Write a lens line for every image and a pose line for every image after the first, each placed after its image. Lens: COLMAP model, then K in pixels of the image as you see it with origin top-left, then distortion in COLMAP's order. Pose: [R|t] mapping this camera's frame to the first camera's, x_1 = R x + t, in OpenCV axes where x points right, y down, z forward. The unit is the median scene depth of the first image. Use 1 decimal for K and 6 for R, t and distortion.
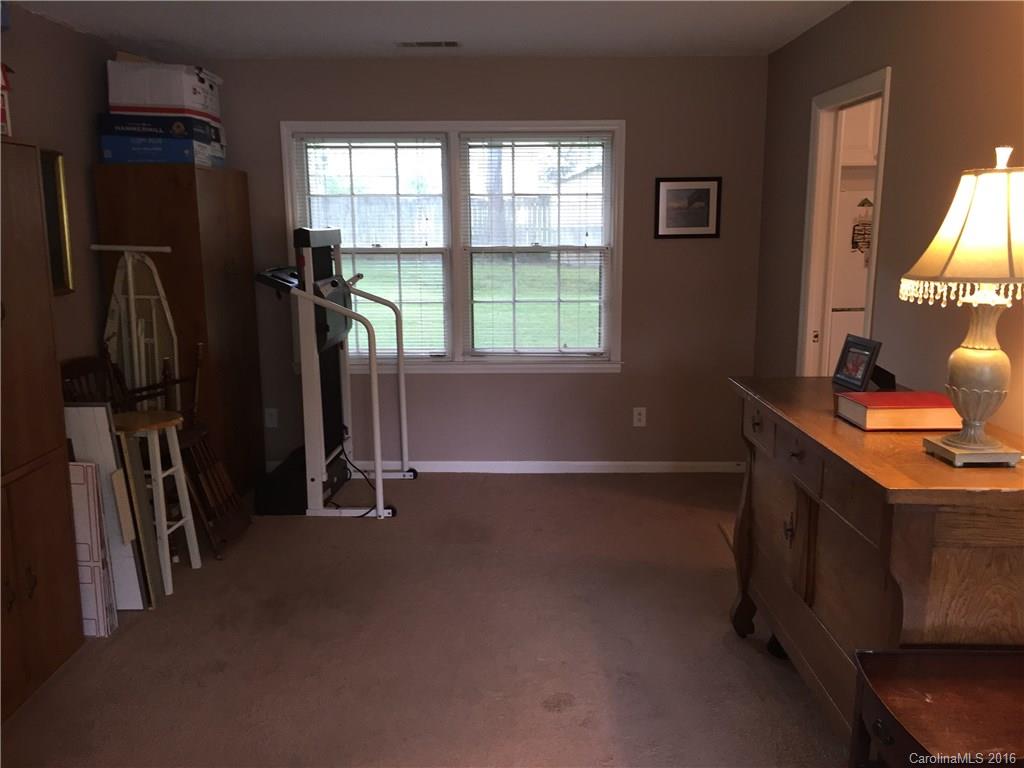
lens RADIAL K [[879.2, 0, 513.5], [0, 879.2, 382.2], [0, 0, 1]] dist [0.092327, -0.127019]
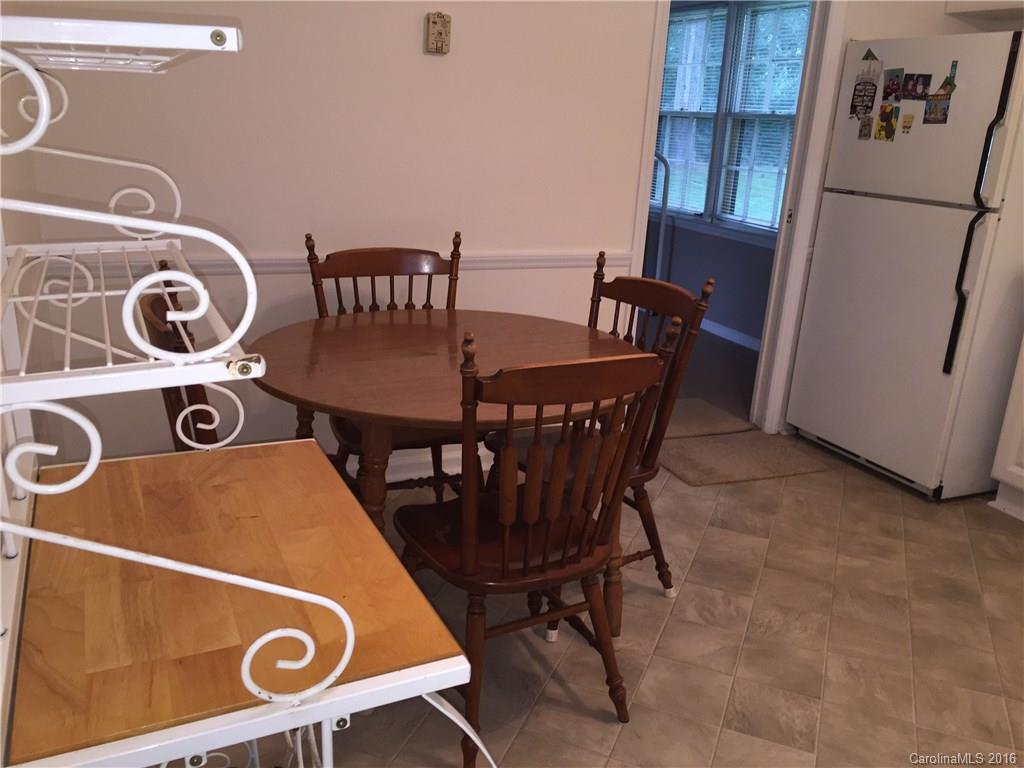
lens RADIAL K [[879.2, 0, 513.5], [0, 879.2, 382.2], [0, 0, 1]] dist [0.092327, -0.127019]
pose [[0.421993, 0.294635, -0.857387, 0.954496], [-0.217805, 0.950968, 0.219593, -0.027345], [0.880047, 0.094076, 0.465474, 0.349327]]
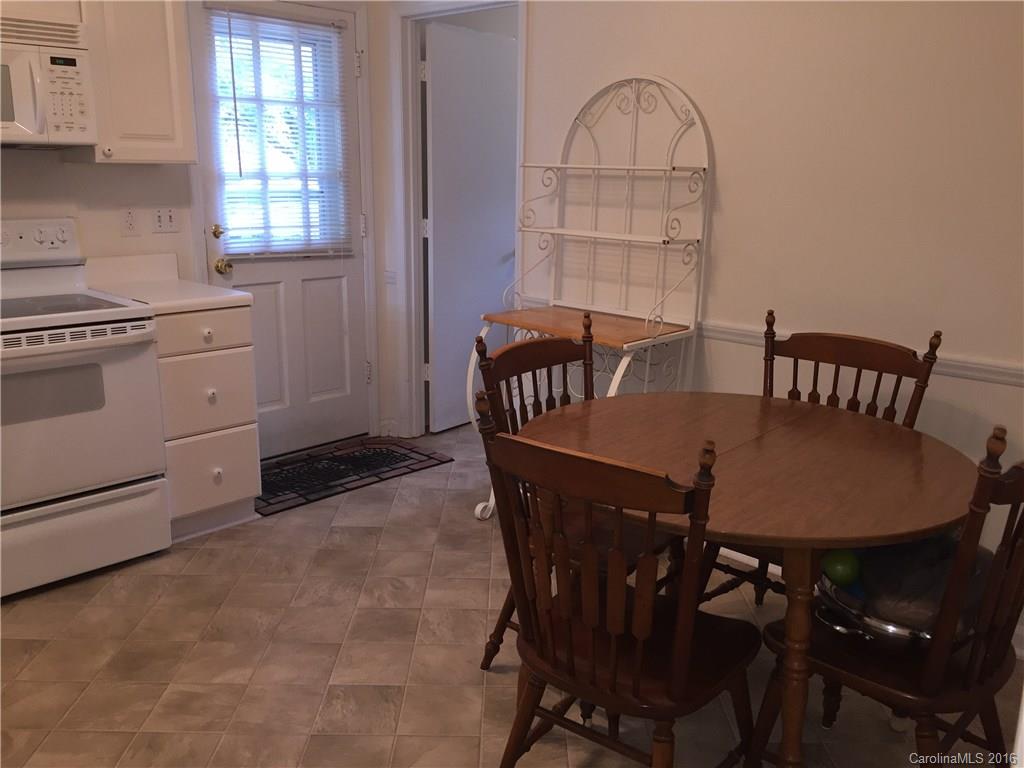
lens RADIAL K [[879.2, 0, 513.5], [0, 879.2, 382.2], [0, 0, 1]] dist [0.092327, -0.127019]
pose [[-0.728353, -0.163372, 0.665441, 0.304242], [0.118178, 0.926655, 0.356853, -0.130185], [-0.674934, 0.338555, -0.655625, 0.902710]]
